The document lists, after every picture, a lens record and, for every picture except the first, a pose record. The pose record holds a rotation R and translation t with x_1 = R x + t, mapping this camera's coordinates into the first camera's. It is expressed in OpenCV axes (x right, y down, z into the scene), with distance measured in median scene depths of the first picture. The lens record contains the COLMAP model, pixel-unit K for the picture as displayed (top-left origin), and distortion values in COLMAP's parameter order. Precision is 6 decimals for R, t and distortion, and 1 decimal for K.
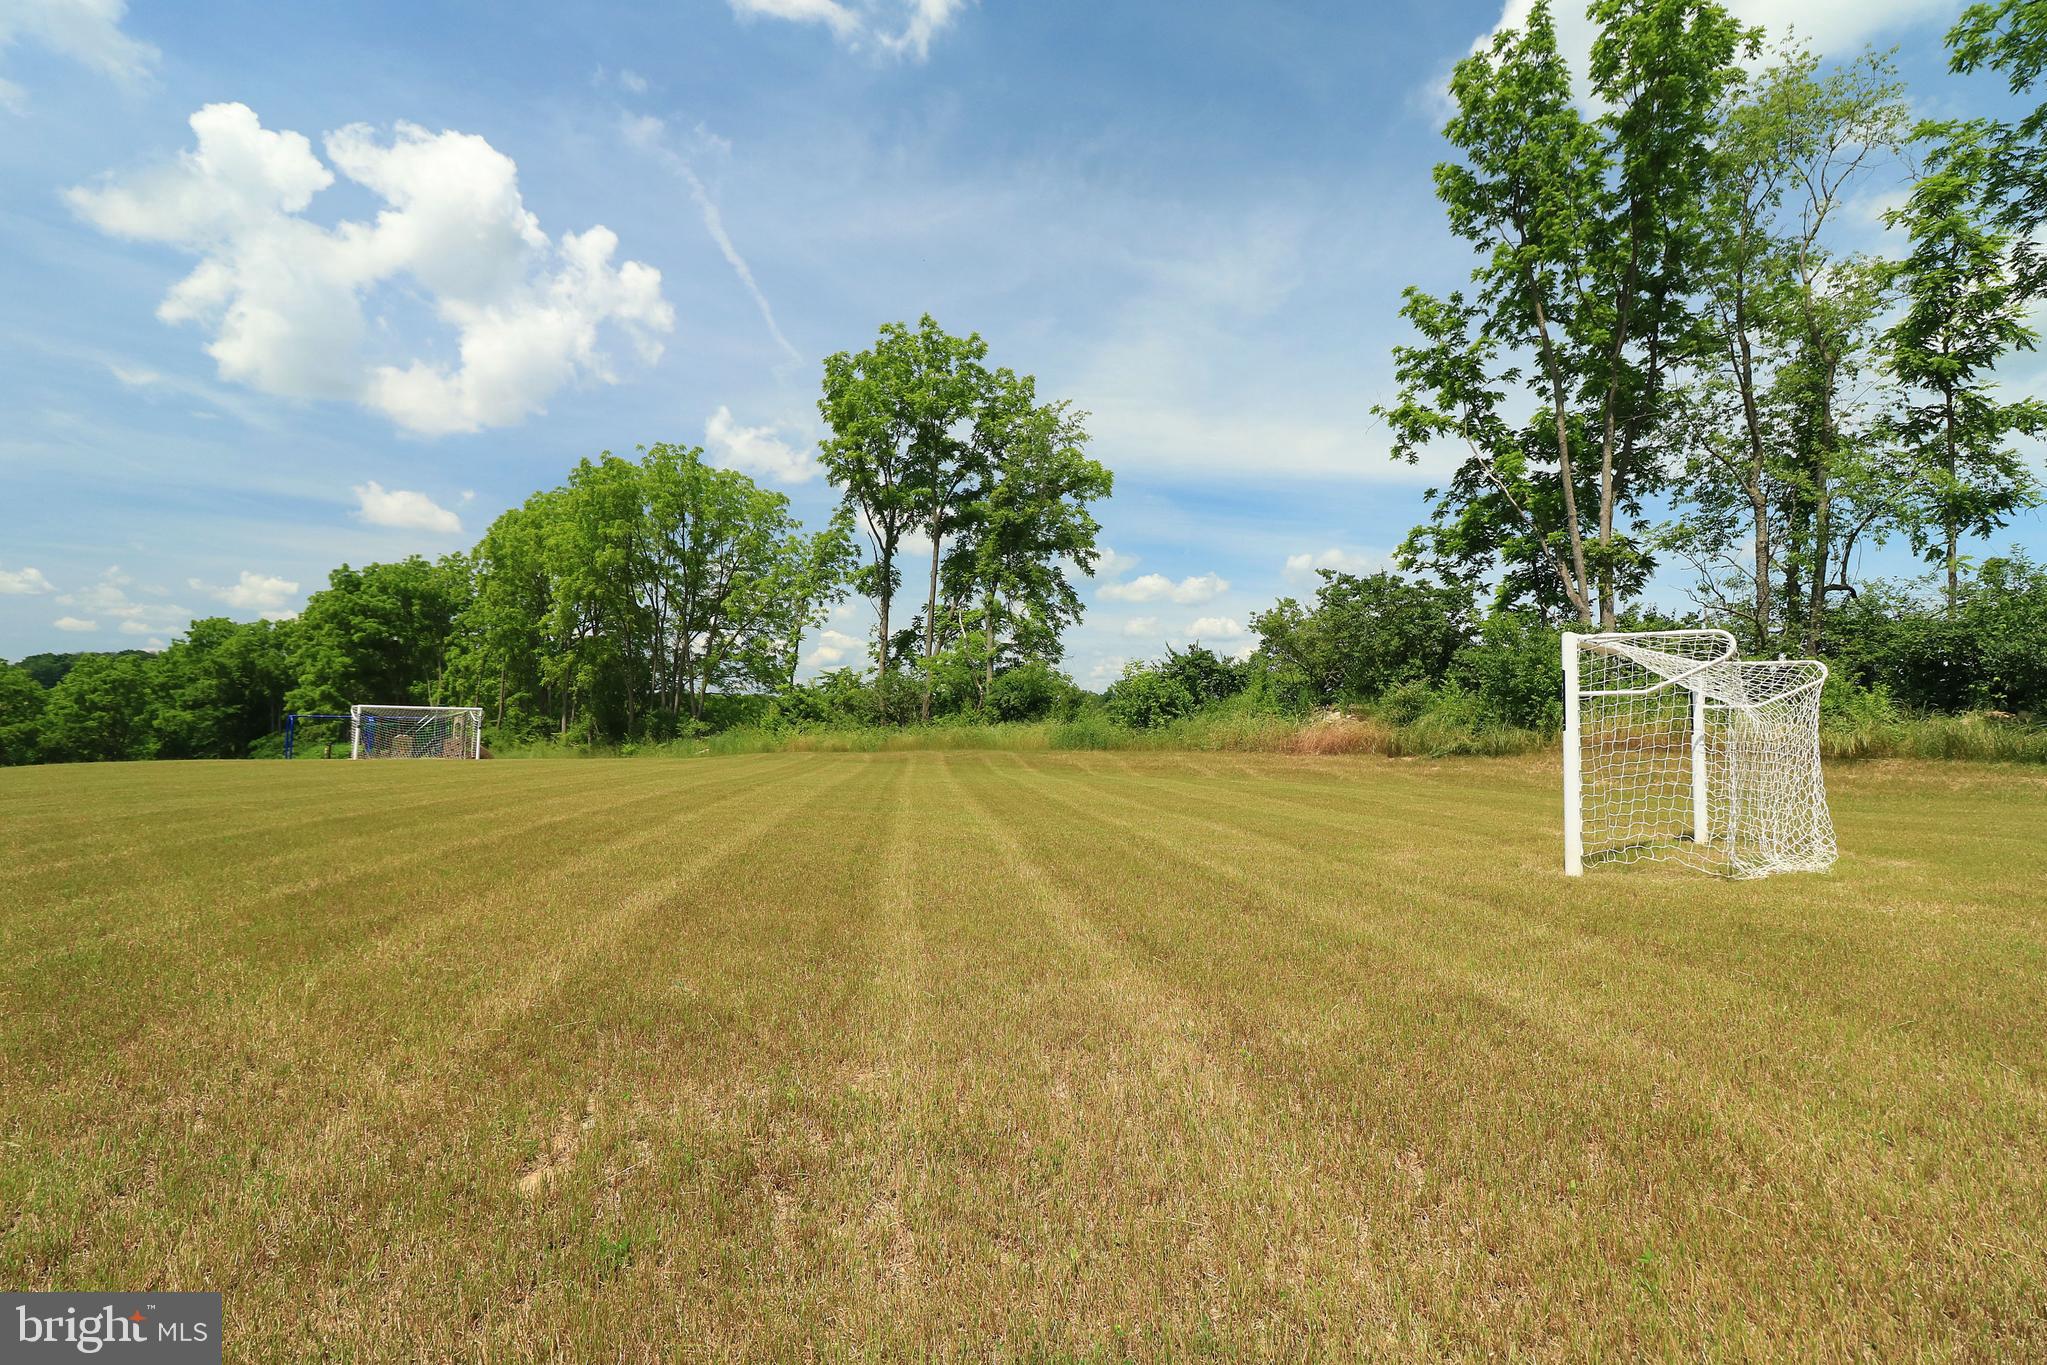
lens RADIAL K [[1016.3, 0, 1027.2], [0, 1016.3, 668.1], [0, 0, 1]] dist [0.004246, -0.001778]
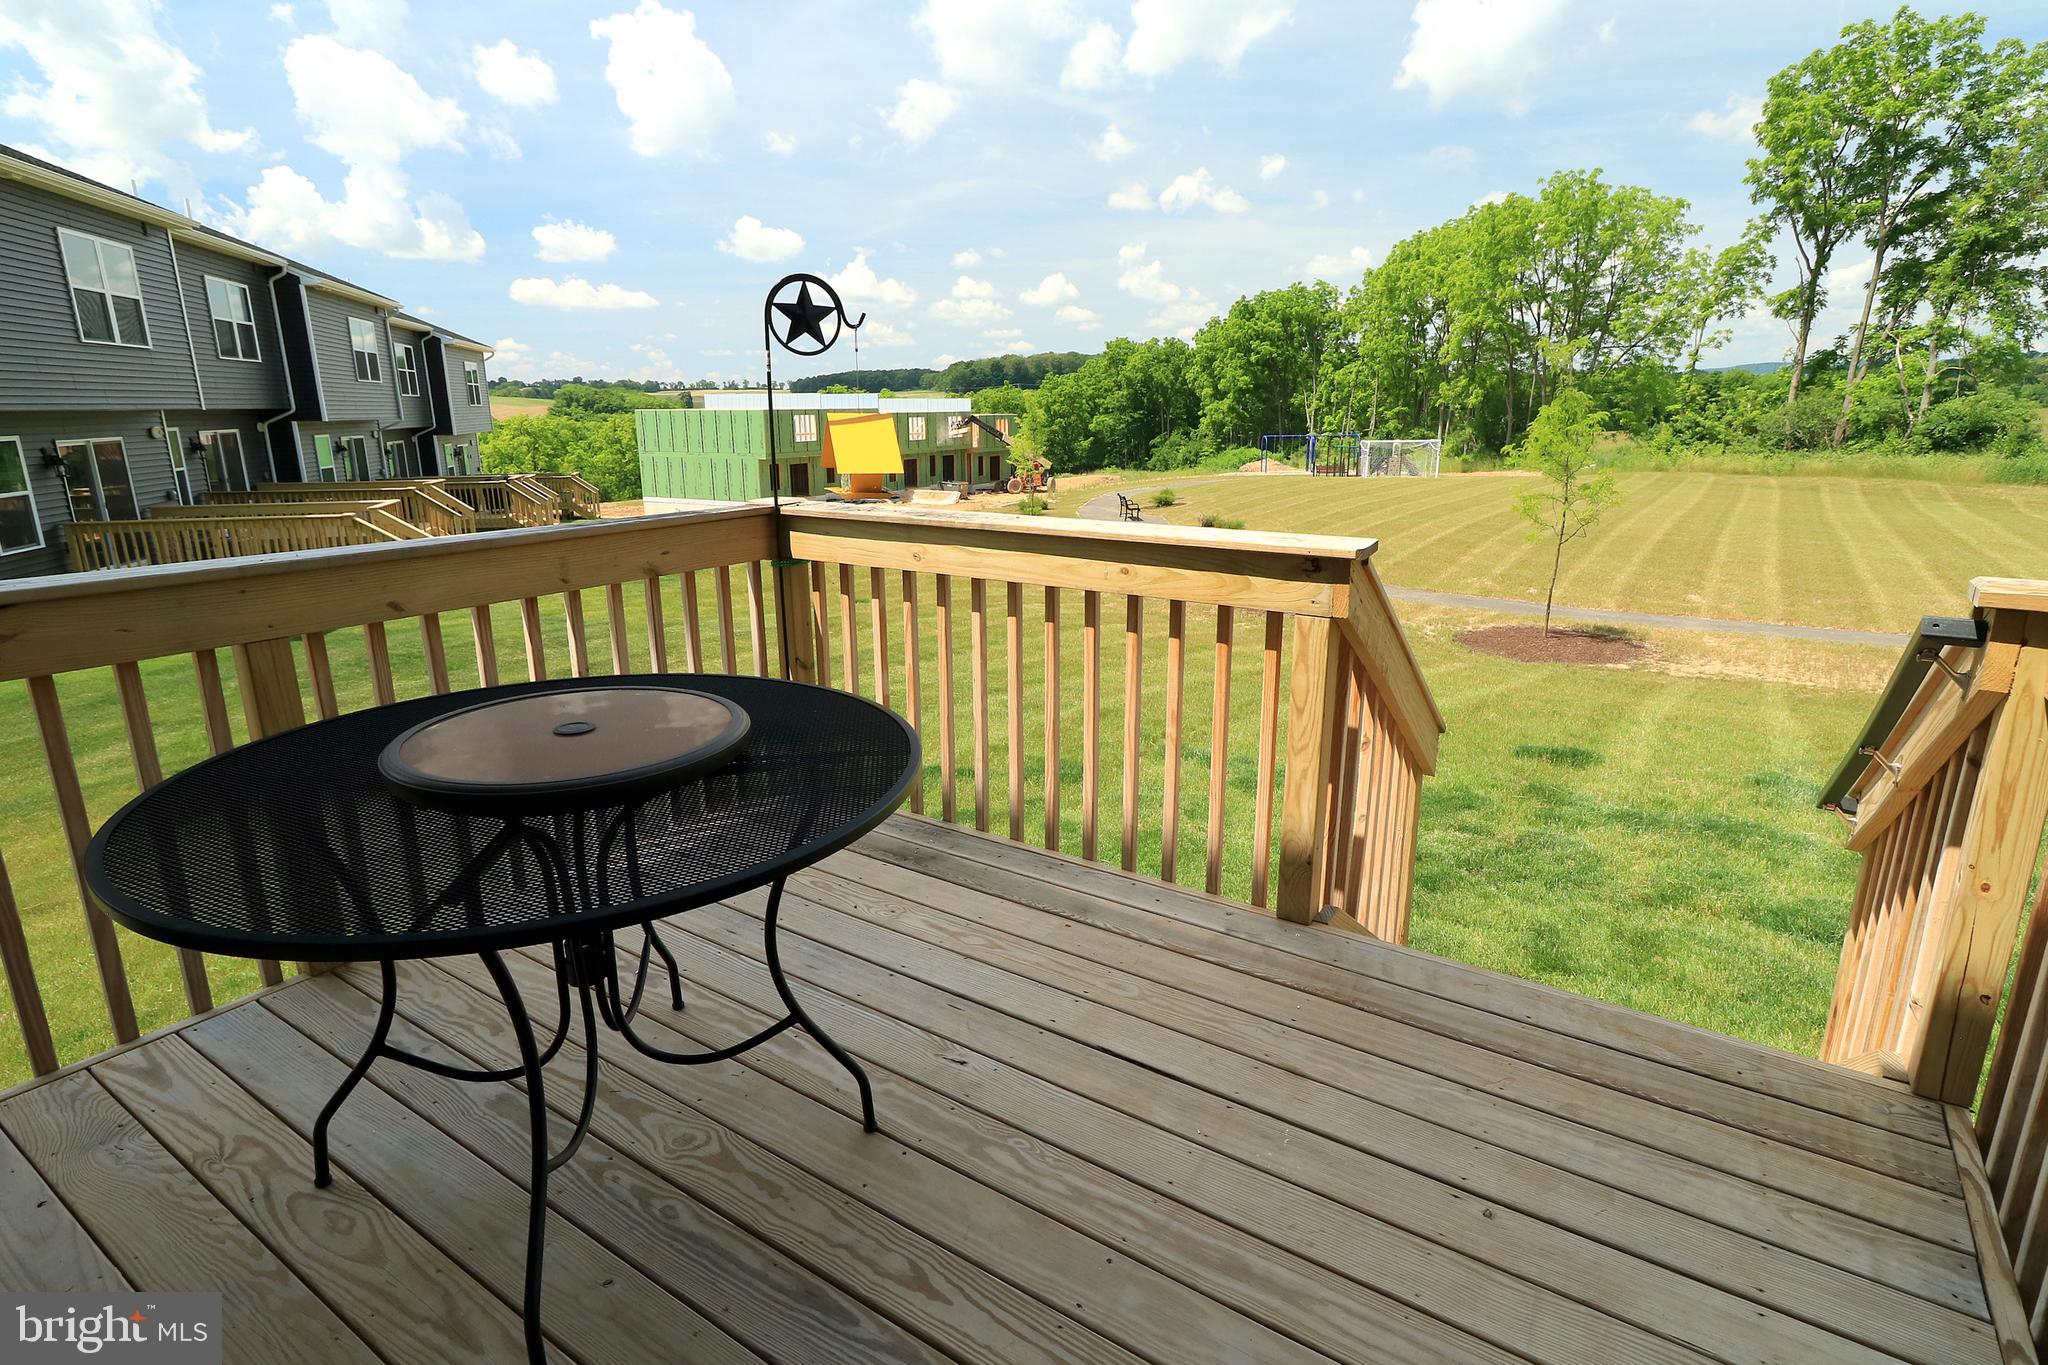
lens RADIAL K [[1016.8, 0, 1027.7], [0, 1016.8, 668.1], [0, 0, 1]] dist [0.004246, -0.001778]
pose [[0.739780, 0.142259, -0.657639, 0.006861], [0.058685, 0.960027, 0.273687, -0.059247], [0.670285, -0.241062, 0.701860, -0.341857]]
